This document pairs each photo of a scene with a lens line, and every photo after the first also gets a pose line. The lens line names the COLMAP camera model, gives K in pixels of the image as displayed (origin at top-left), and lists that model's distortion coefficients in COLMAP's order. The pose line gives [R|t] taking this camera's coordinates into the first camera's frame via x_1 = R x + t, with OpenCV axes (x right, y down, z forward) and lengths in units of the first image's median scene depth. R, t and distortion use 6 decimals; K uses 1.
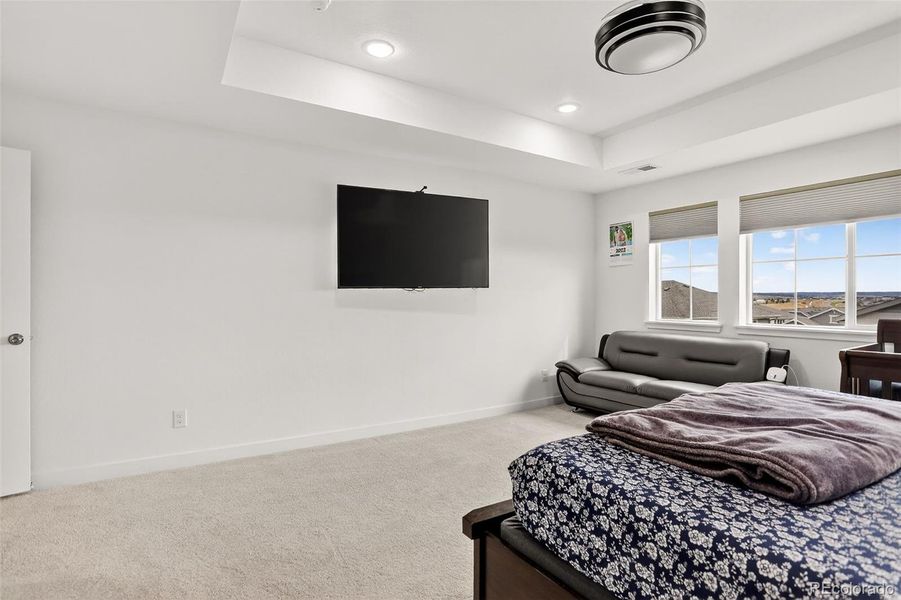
lens RADIAL K [[453.6, 0, 444.9], [0, 453.6, 300.3], [0, 0, 1]] dist [-0.075298, 0.035607]
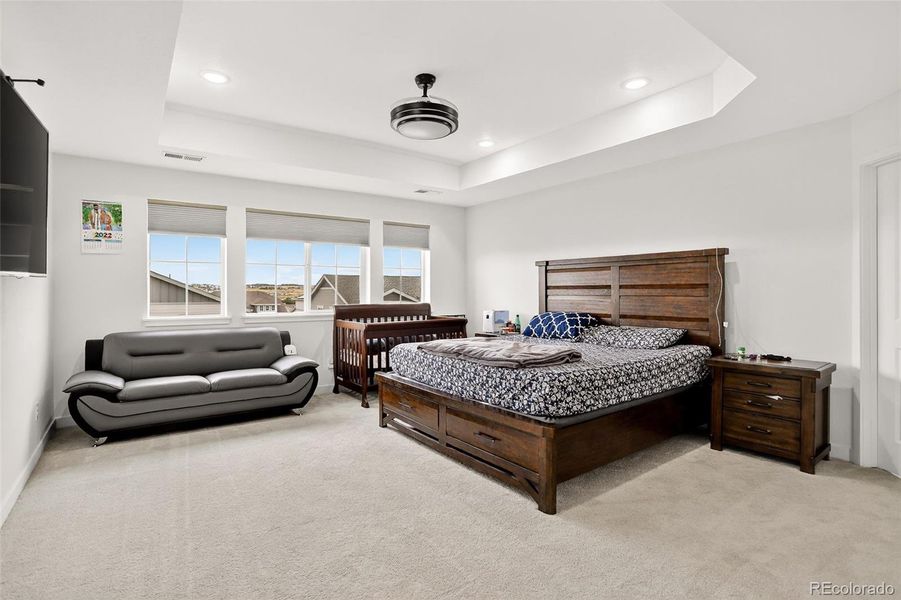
lens RADIAL K [[453.6, 0, 444.9], [0, 453.6, 300.3], [0, 0, 1]] dist [-0.075298, 0.035607]
pose [[-0.078965, -0.018501, 0.996706, -0.562246], [0.005501, 0.999804, 0.018994, -0.005694], [-0.996862, 0.006983, -0.078848, 0.550955]]
